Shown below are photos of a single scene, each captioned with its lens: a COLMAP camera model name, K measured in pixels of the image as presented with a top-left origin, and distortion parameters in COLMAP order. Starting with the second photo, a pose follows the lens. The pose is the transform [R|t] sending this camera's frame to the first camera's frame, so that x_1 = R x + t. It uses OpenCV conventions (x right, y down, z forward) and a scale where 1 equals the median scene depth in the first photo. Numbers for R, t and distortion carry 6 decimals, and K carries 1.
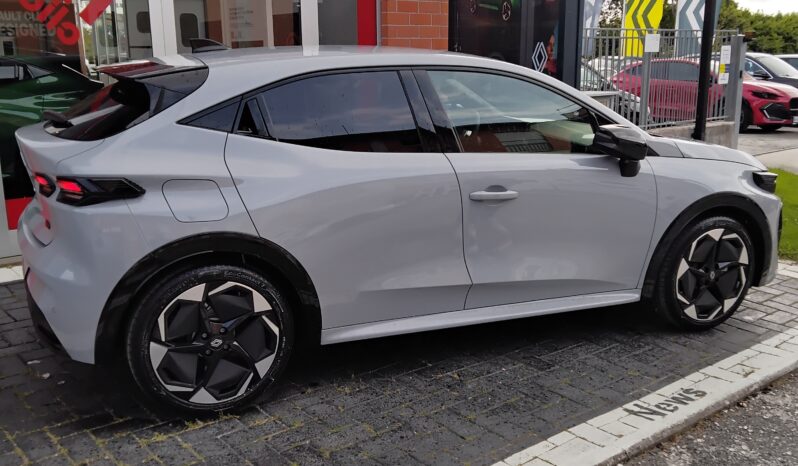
lens RADIAL K [[751.7, 0, 399.0], [0, 751.7, 233.0], [0, 0, 1]] dist [0.012217, -0.000812]
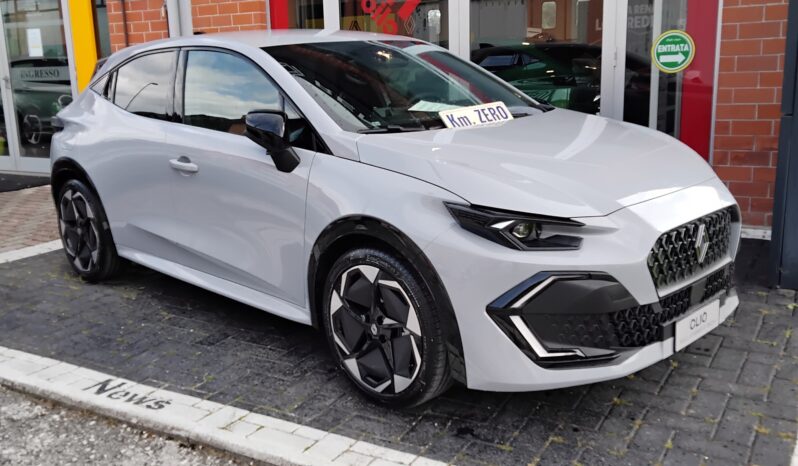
lens RADIAL K [[751.7, 0, 399.0], [0, 751.7, 233.0], [0, 0, 1]] dist [0.012217, -0.000812]
pose [[0.389970, 0.200990, -0.898625, 1.208894], [-0.184475, 0.973157, 0.137604, -0.157842], [0.902160, 0.112112, 0.416580, 0.815873]]
